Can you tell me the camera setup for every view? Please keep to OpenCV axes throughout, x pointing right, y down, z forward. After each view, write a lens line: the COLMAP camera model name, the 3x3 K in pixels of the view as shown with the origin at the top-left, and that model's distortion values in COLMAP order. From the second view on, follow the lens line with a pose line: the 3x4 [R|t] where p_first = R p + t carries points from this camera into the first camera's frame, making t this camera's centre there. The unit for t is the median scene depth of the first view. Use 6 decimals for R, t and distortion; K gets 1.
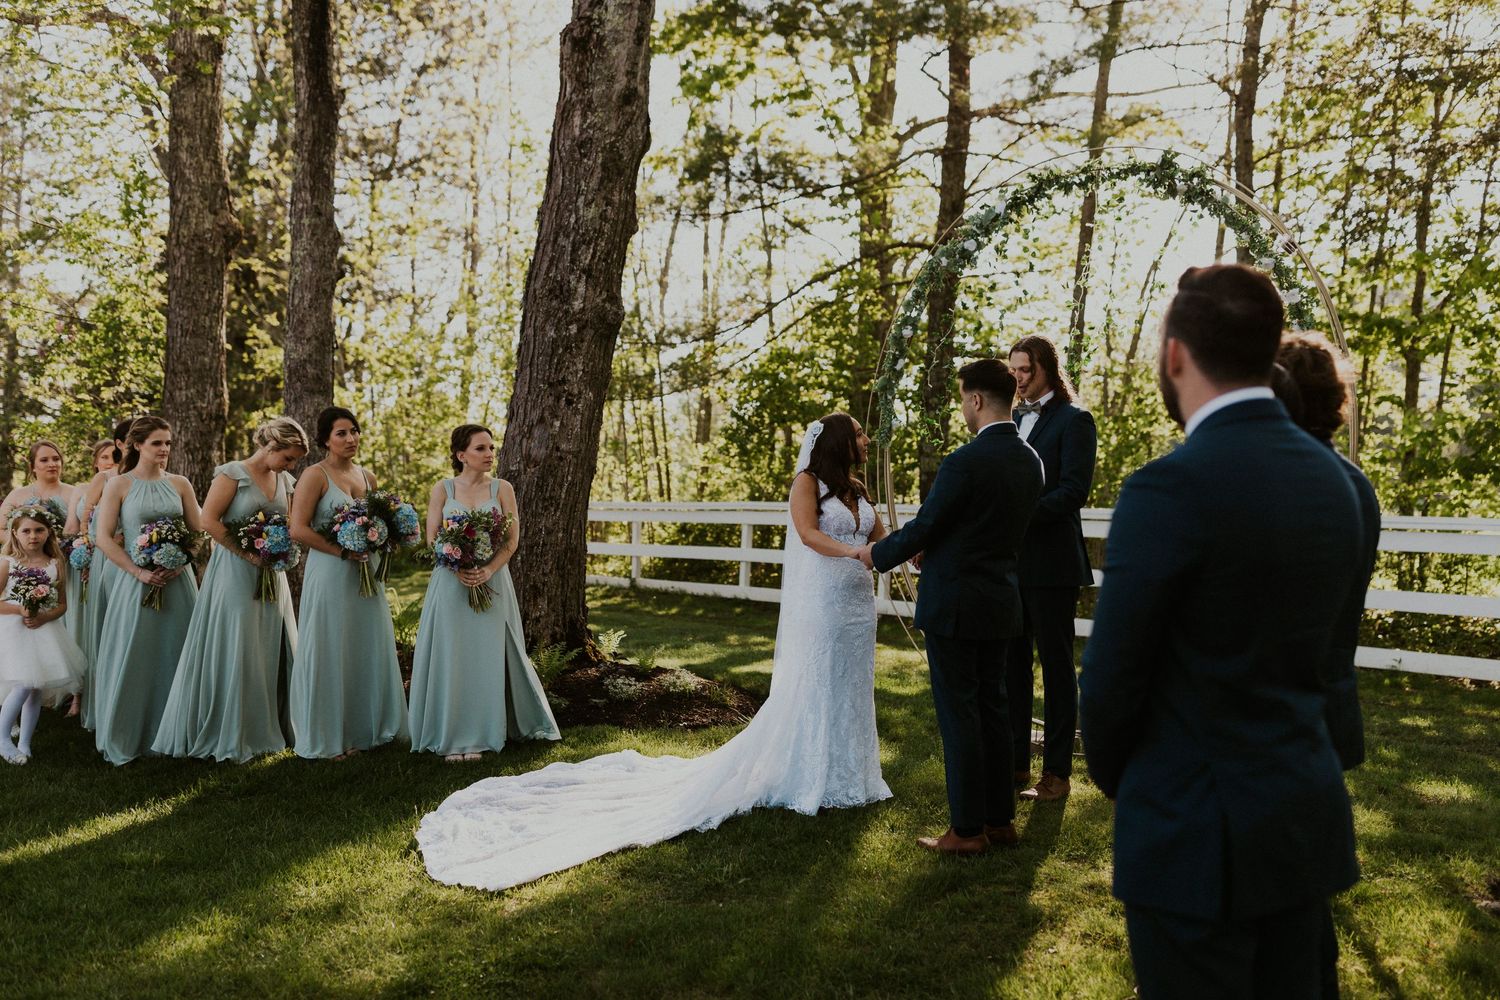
lens RADIAL K [[1508.1, 0, 662.0], [0, 1508.1, 497.4], [0, 0, 1]] dist [-0.002218, -0.010094]
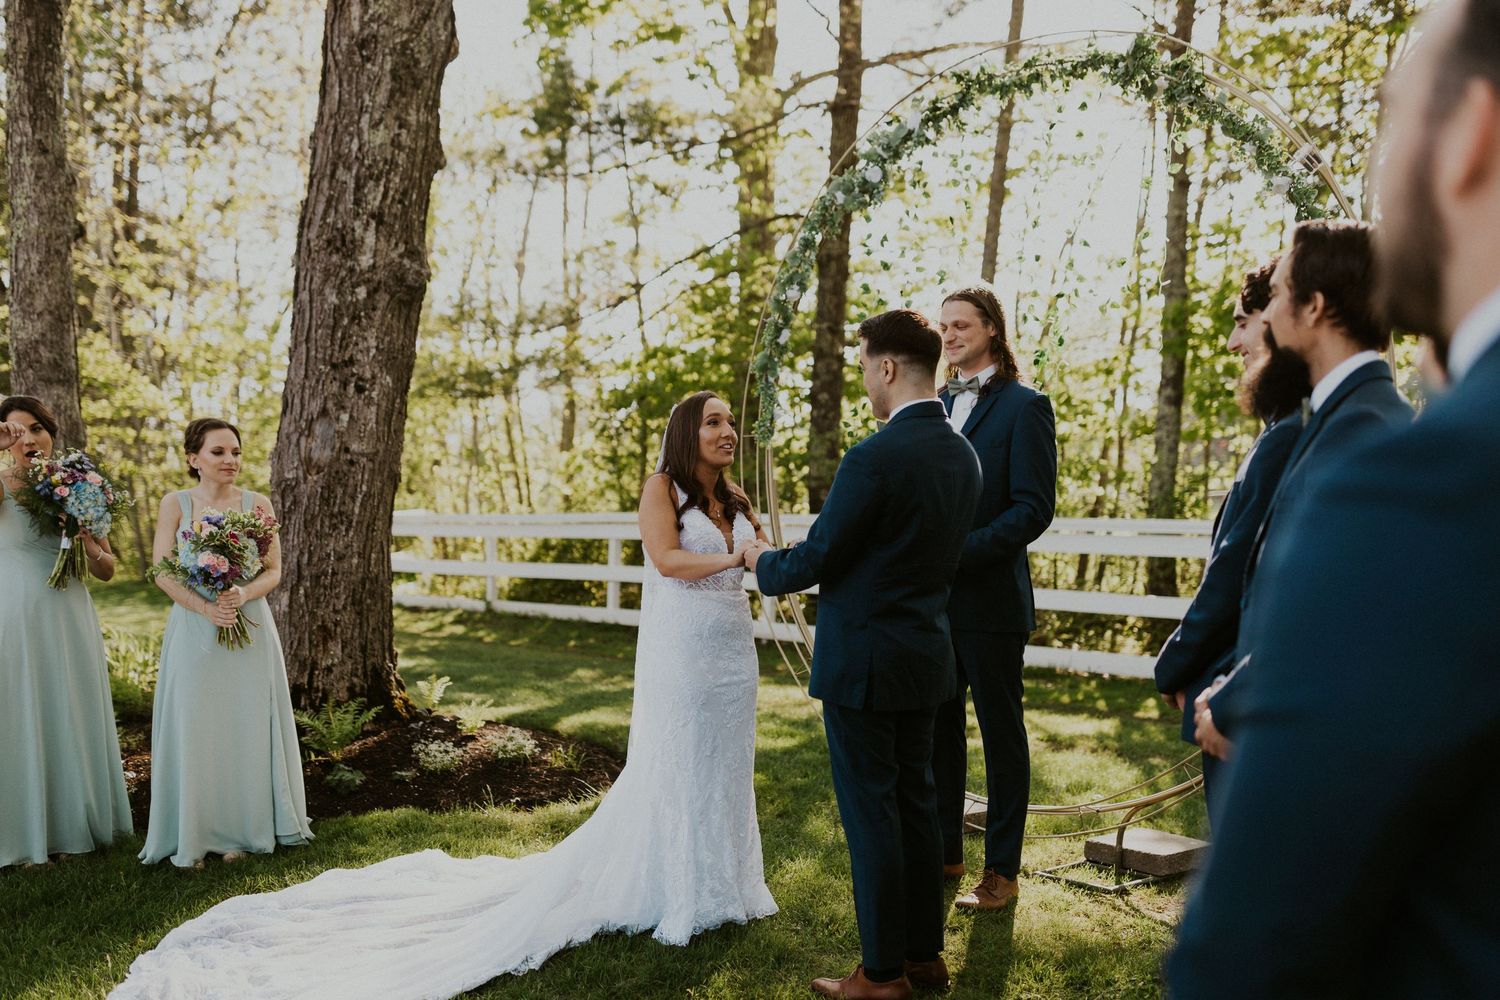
lens RADIAL K [[1511.6, 0, 750.0], [0, 1511.6, 500.0], [0, 0, 1]] dist [0.000299, -0.000688]
pose [[0.991340, -0.009536, 0.130975, 0.027905], [0.010024, 0.999945, -0.003065, -0.001763], [-0.130939, 0.004352, 0.991381, 0.171220]]
